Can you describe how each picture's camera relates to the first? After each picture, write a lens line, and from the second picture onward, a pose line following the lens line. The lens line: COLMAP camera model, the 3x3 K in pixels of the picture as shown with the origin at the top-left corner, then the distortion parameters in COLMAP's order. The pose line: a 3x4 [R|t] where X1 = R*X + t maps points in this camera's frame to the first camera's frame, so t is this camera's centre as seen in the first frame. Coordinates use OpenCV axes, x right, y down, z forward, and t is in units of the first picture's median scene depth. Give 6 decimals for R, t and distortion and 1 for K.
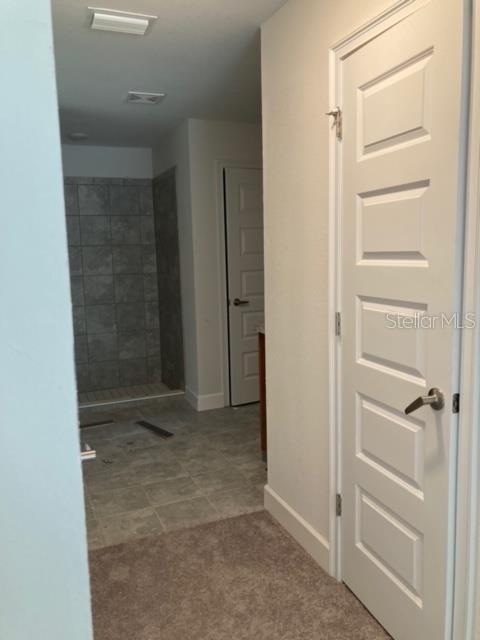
lens RADIAL K [[530.8, 0, 244.3], [0, 530.8, 317.5], [0, 0, 1]] dist [0.009215, 0.009595]
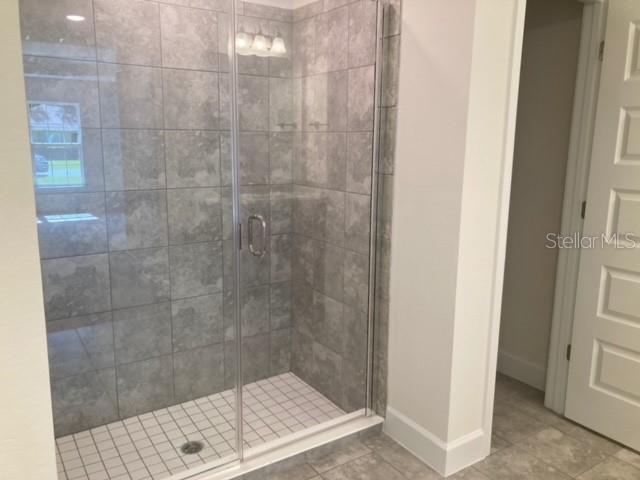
lens RADIAL K [[530.8, 0, 320.8], [0, 530.8, 237.9], [0, 0, 1]] dist [0.009215, 0.009595]
pose [[0.980003, 0.003364, 0.198953, -0.261966], [-0.014679, 0.998355, 0.055425, -0.062343], [-0.198440, -0.057237, 0.978440, 0.472592]]
